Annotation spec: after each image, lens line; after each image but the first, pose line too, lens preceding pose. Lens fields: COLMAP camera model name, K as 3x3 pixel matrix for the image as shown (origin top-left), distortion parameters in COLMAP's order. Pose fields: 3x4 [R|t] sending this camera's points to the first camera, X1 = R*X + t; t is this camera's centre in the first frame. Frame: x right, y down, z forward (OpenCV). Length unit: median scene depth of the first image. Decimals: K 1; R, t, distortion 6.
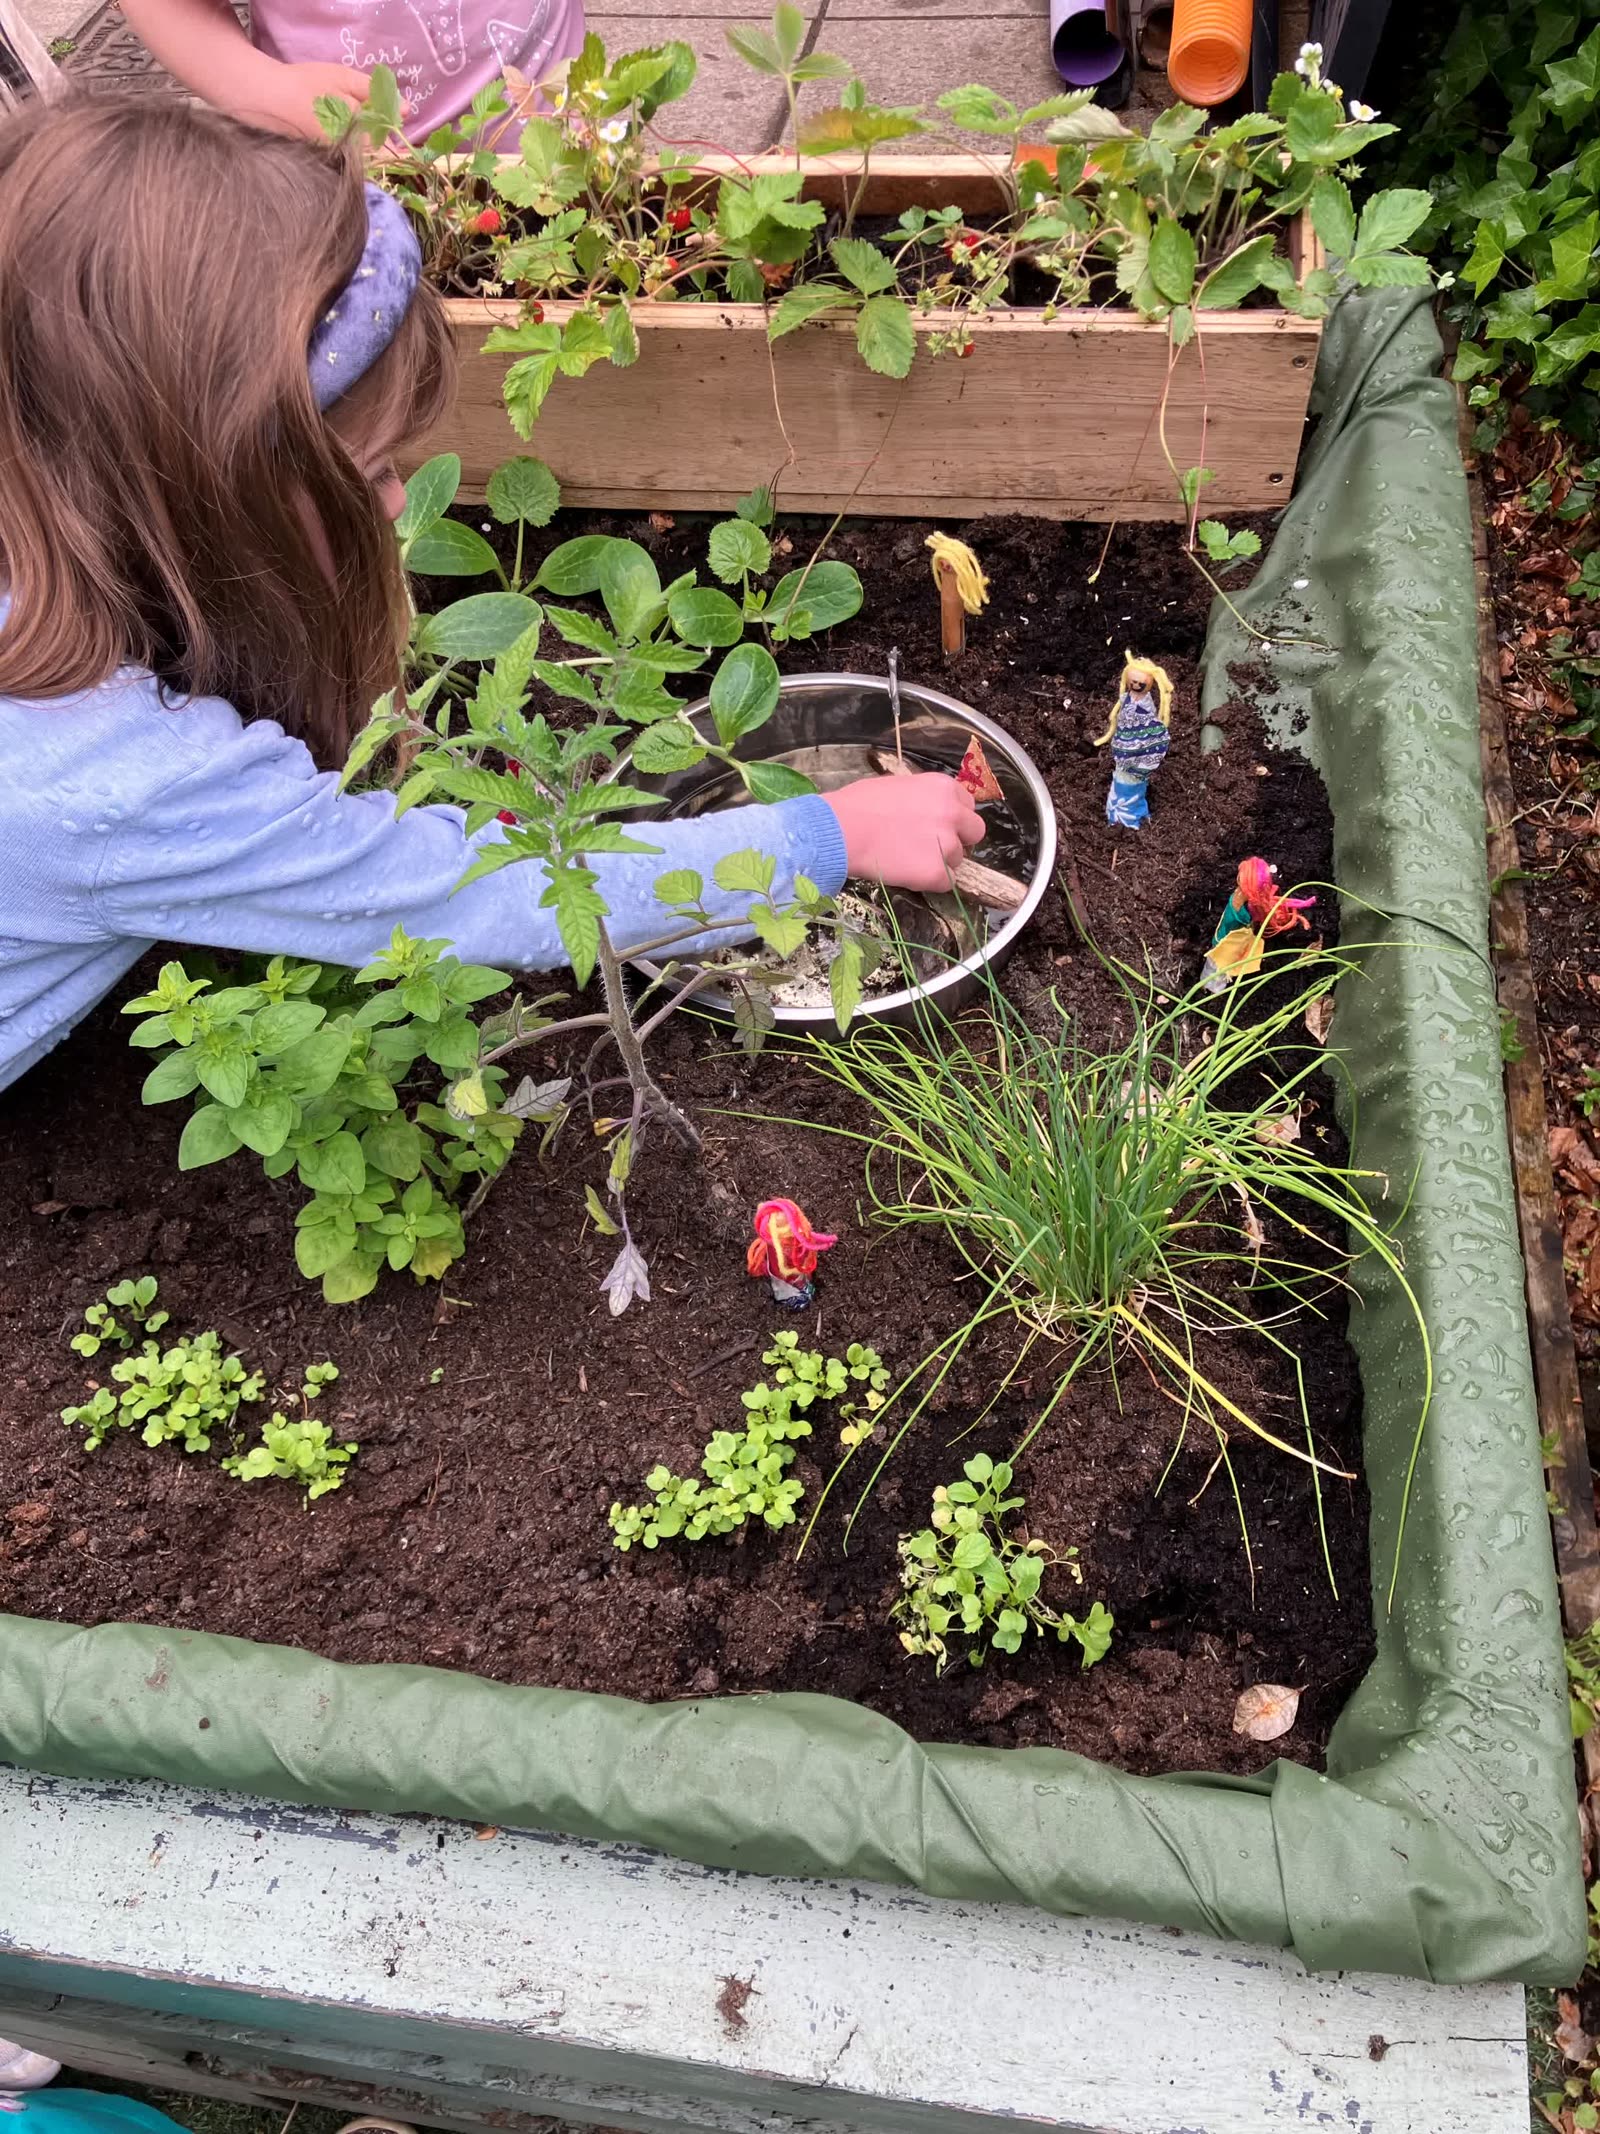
lens RADIAL K [[1786.9, 0, 795.9], [0, 1786.9, 1090.5], [0, 0, 1]] dist [0.018179, -0.025306]
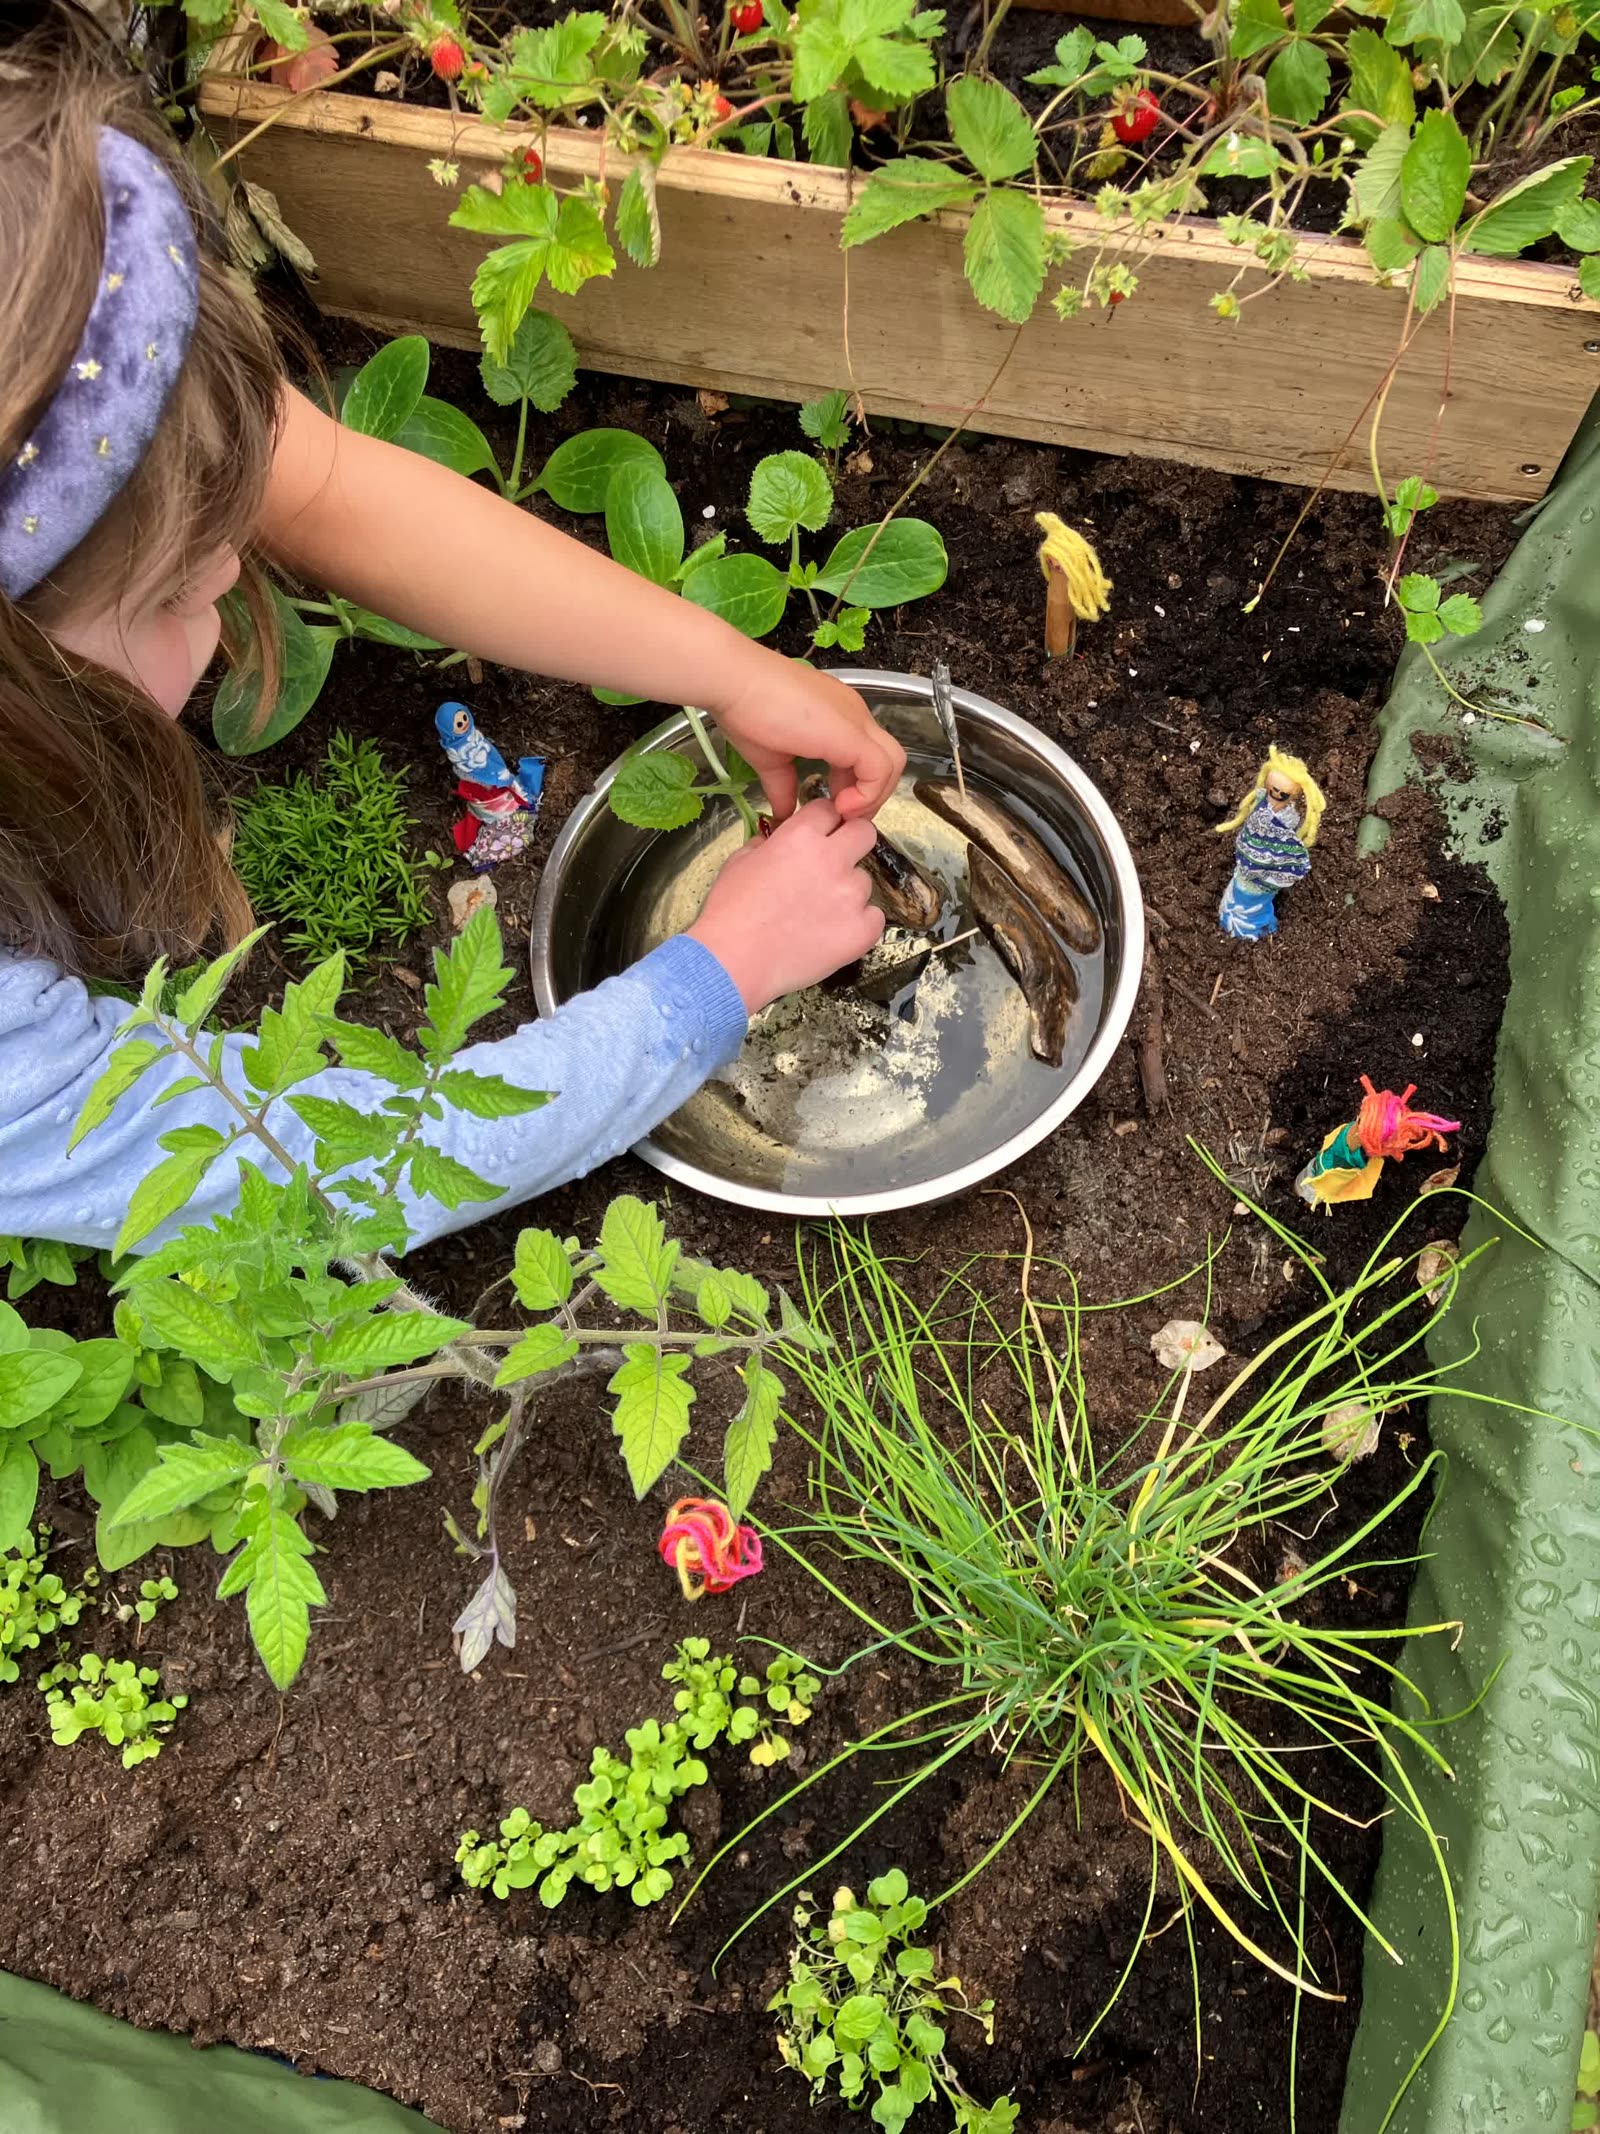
lens RADIAL K [[1784.9, 0, 800.0], [0, 1784.9, 1067.0], [0, 0, 1]] dist [-0.024433, 0.070358]
pose [[0.990646, 0.120519, -0.063994, 0.053319], [-0.100770, 0.962352, 0.252437, -0.280612], [0.092008, -0.243627, 0.965495, 0.230386]]
